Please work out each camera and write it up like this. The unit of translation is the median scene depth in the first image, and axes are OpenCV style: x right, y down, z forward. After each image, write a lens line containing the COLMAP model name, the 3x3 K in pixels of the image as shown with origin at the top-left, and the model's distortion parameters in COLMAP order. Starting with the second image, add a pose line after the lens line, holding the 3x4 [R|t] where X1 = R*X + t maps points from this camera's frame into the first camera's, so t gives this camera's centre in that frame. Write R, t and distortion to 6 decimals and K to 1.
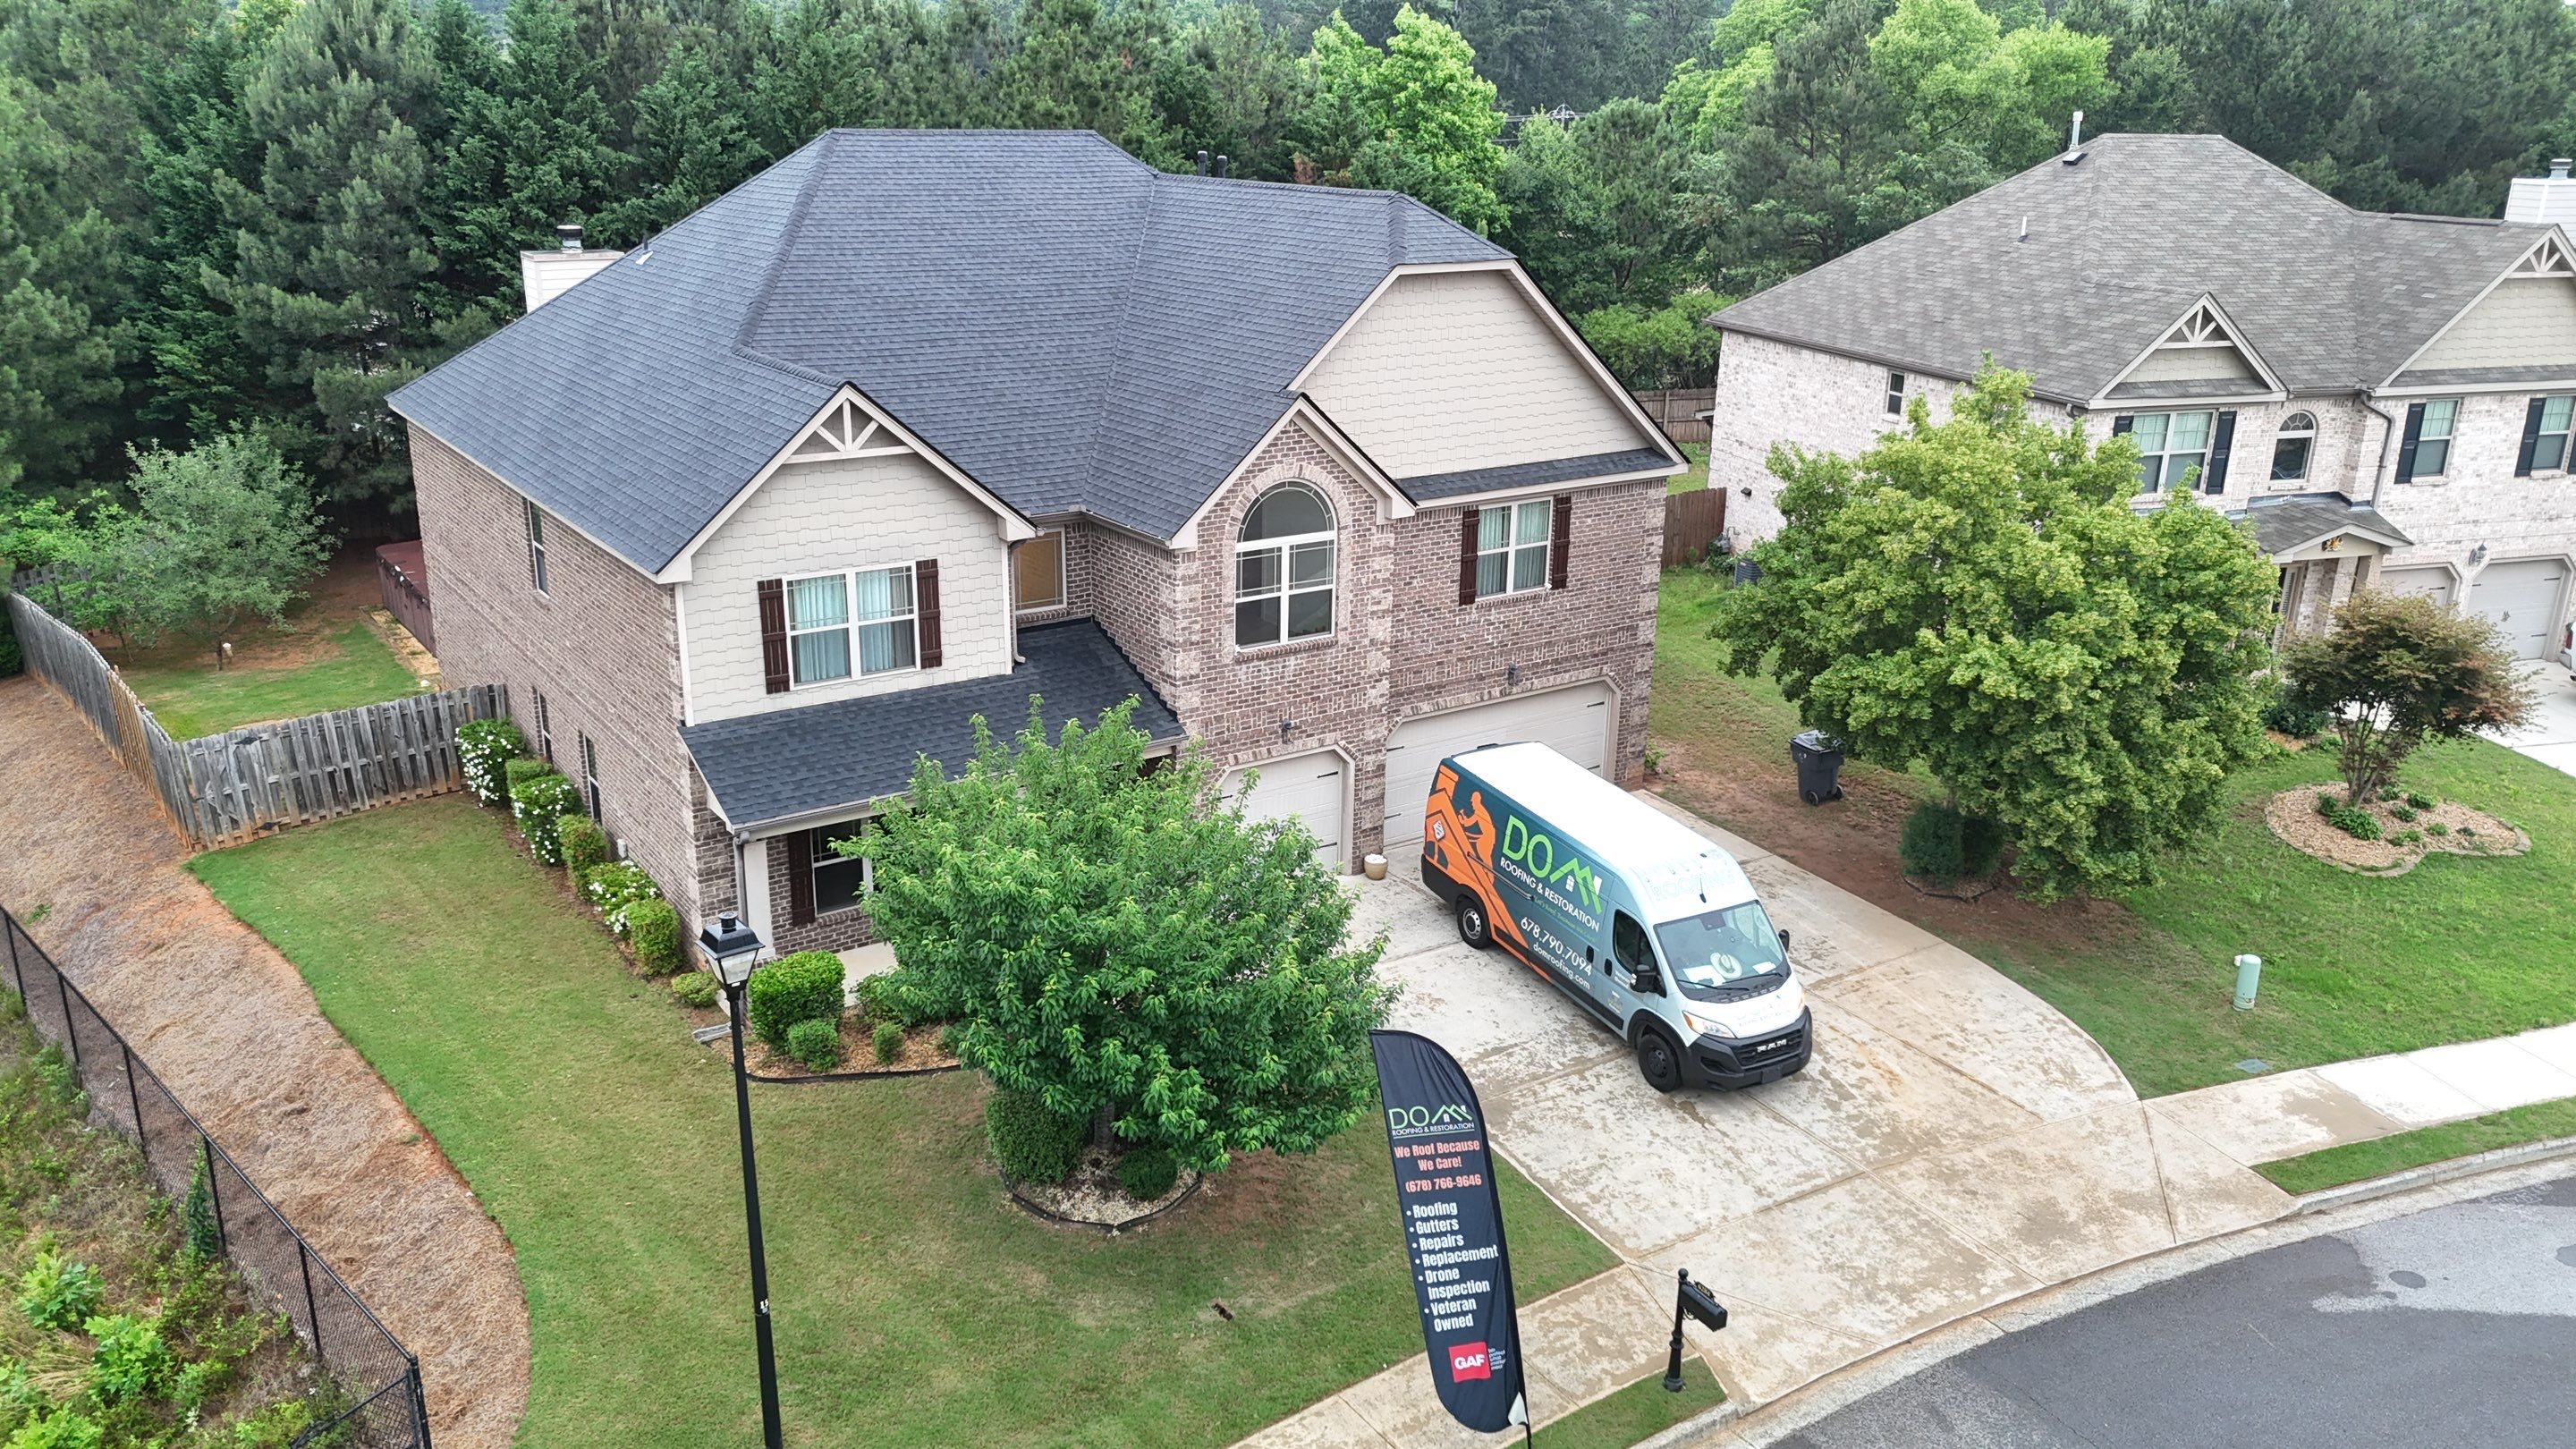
lens RADIAL K [[1879.5, 0, 1280.0], [0, 1879.5, 722.2], [0, 0, 1]] dist [0.060993, -0.050527]
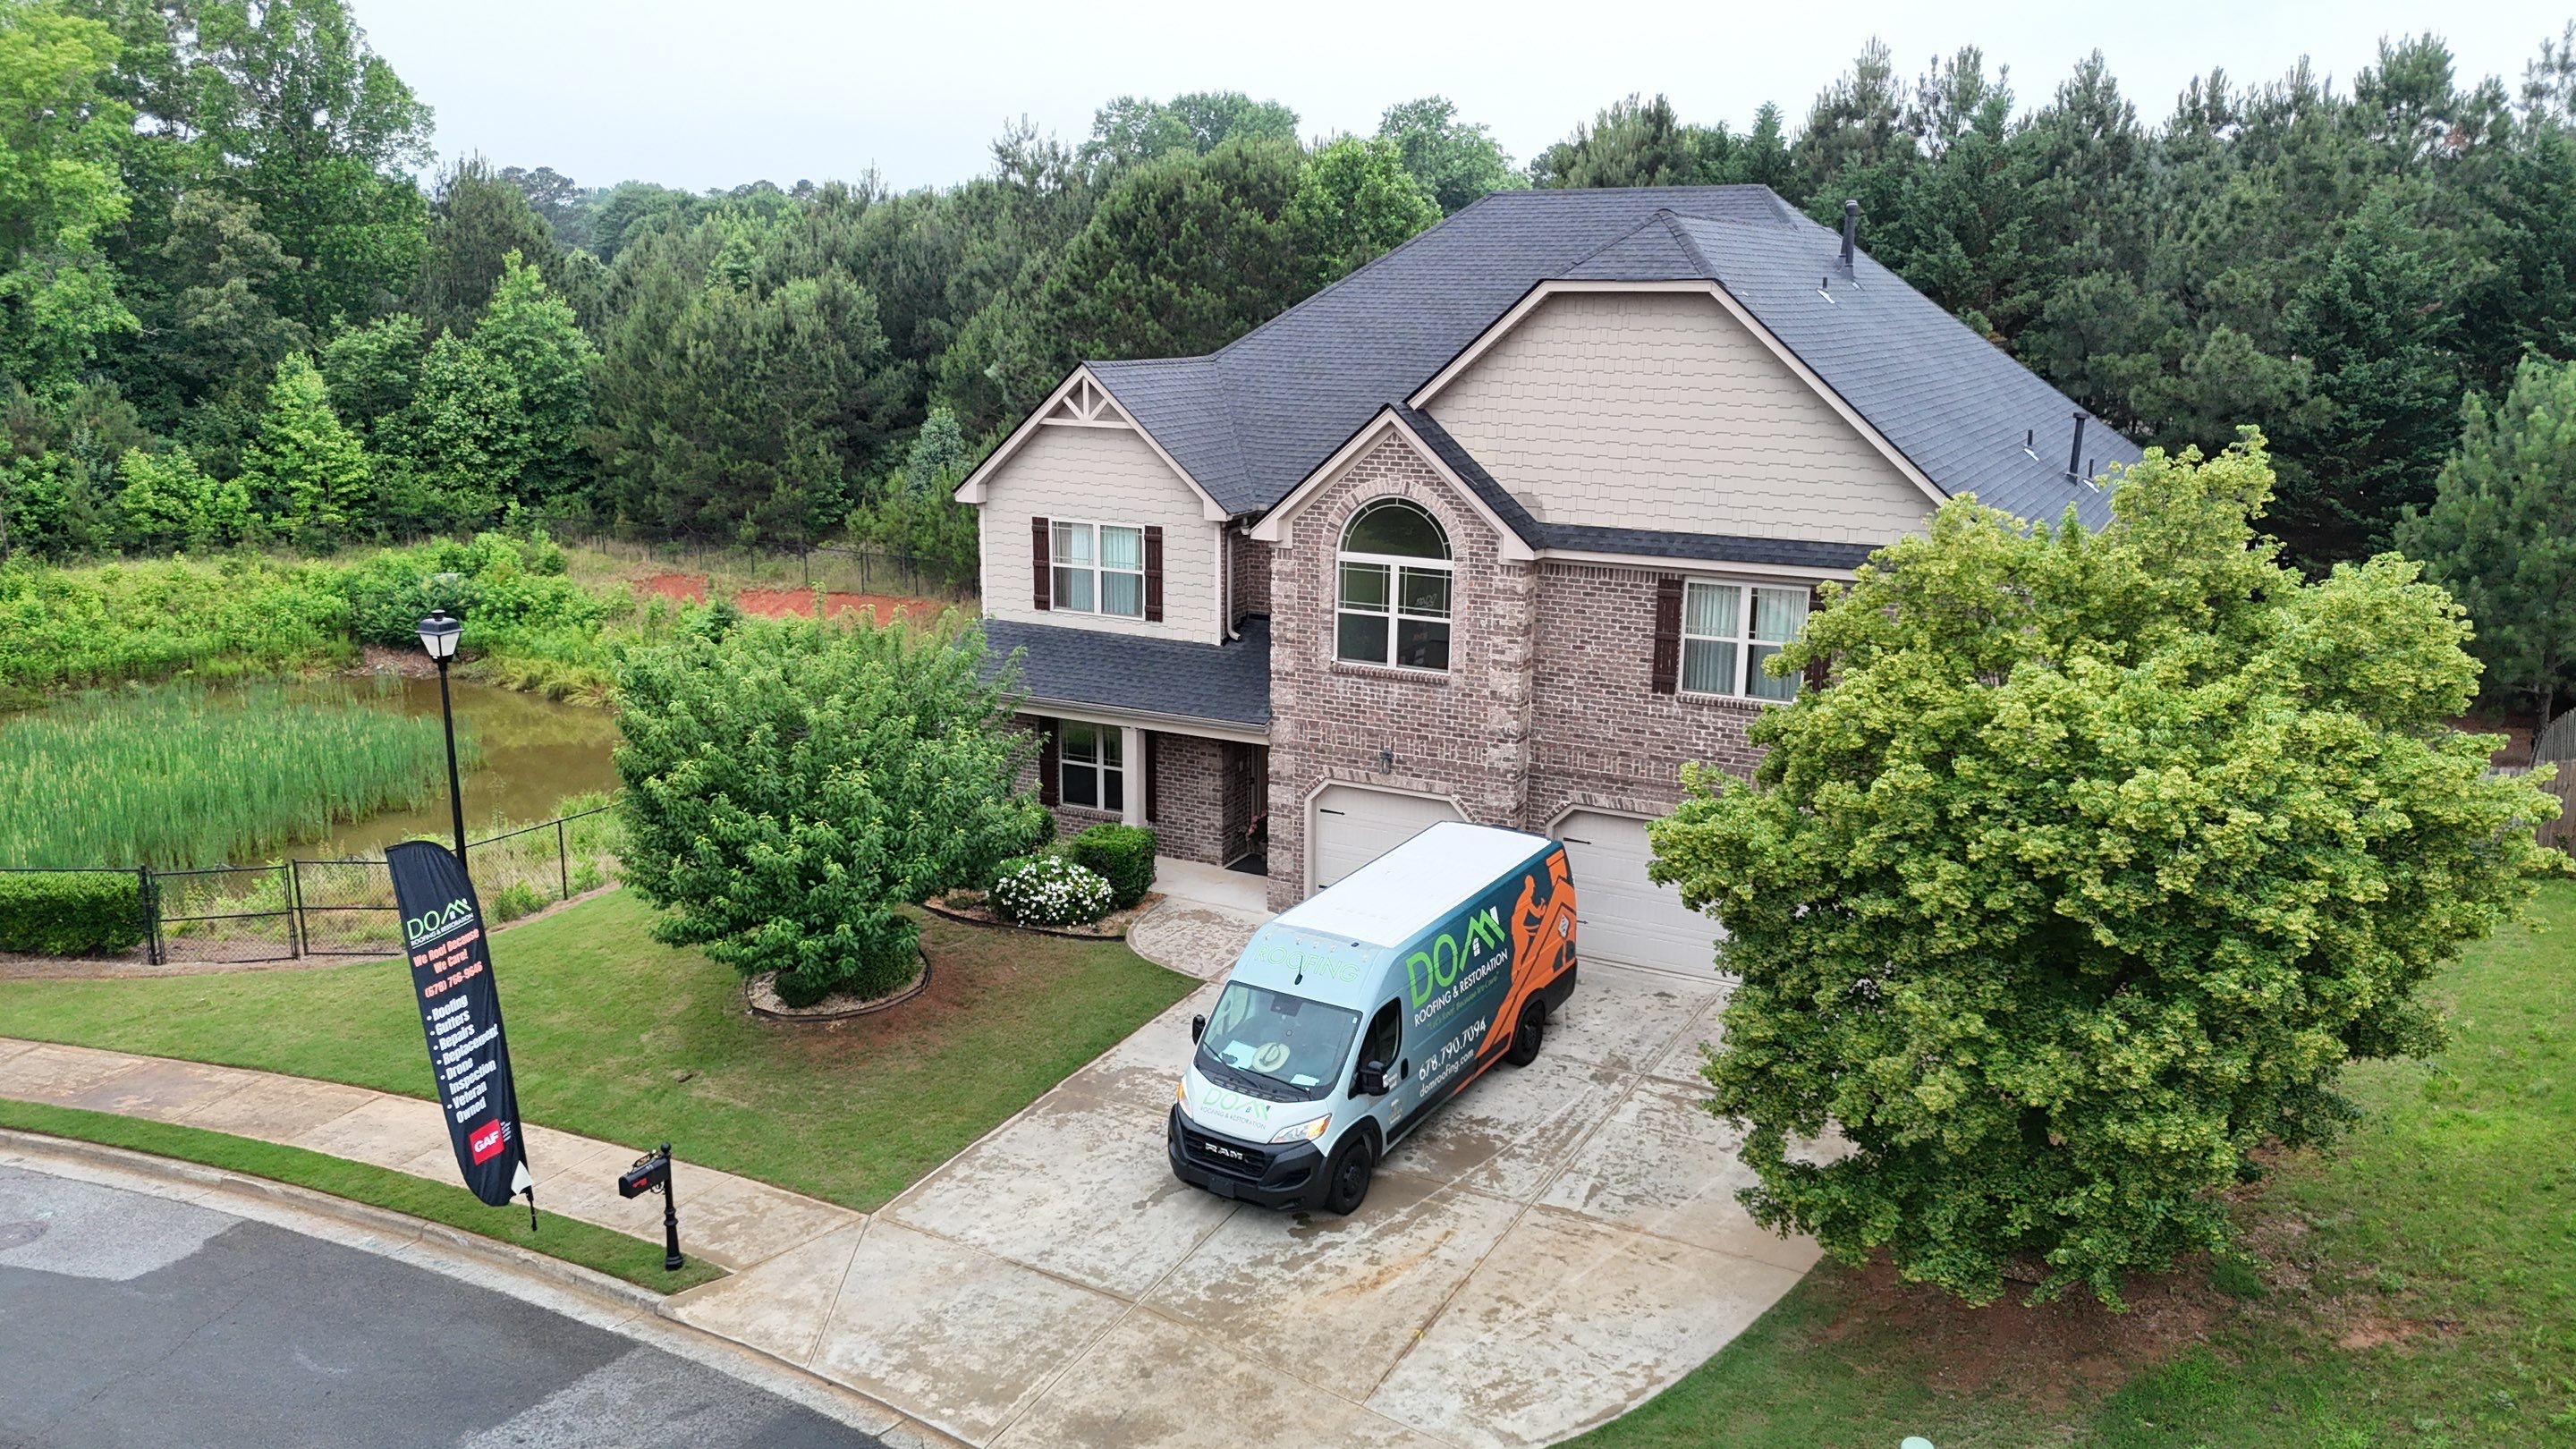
lens RADIAL K [[1879.5, 0, 1292.2], [0, 1879.5, 726.8], [0, 0, 1]] dist [0.060993, -0.050527]
pose [[0.460160, 0.190412, -0.867177, 0.828679], [-0.278736, 0.958331, 0.062518, -0.059874], [0.842947, 0.212945, 0.494060, 0.494477]]
